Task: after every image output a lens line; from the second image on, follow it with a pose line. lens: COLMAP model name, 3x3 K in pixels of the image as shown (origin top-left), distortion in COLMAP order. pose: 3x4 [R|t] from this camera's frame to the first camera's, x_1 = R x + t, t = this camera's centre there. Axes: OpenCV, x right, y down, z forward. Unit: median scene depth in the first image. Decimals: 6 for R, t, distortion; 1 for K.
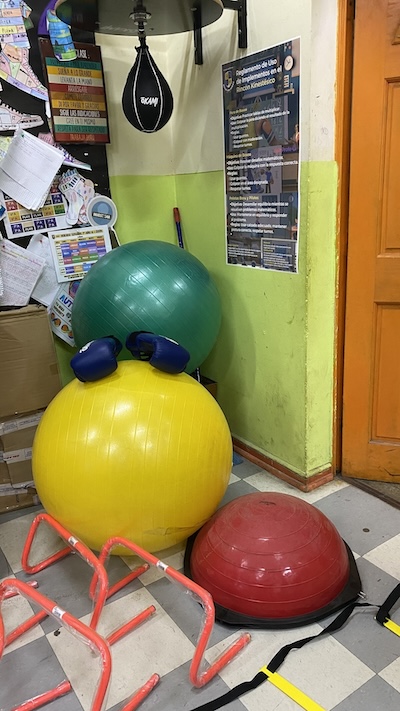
lens RADIAL K [[530.8, 0, 199.2], [0, 530.8, 355.8], [0, 0, 1]] dist [0.011907, -0.005184]
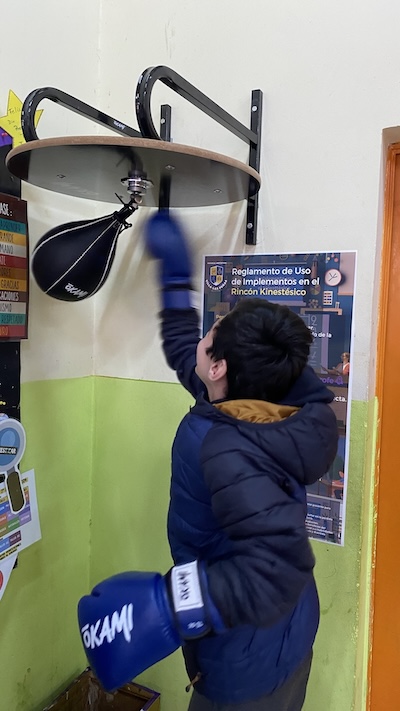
lens RADIAL K [[530.8, 0, 200.3], [0, 530.8, 356.7], [0, 0, 1]] dist [0.011907, -0.005184]
pose [[0.873904, 0.041946, 0.484286, -0.344655], [0.076068, 0.972195, -0.221474, -0.261098], [-0.480110, 0.230385, 0.846414, 0.431944]]
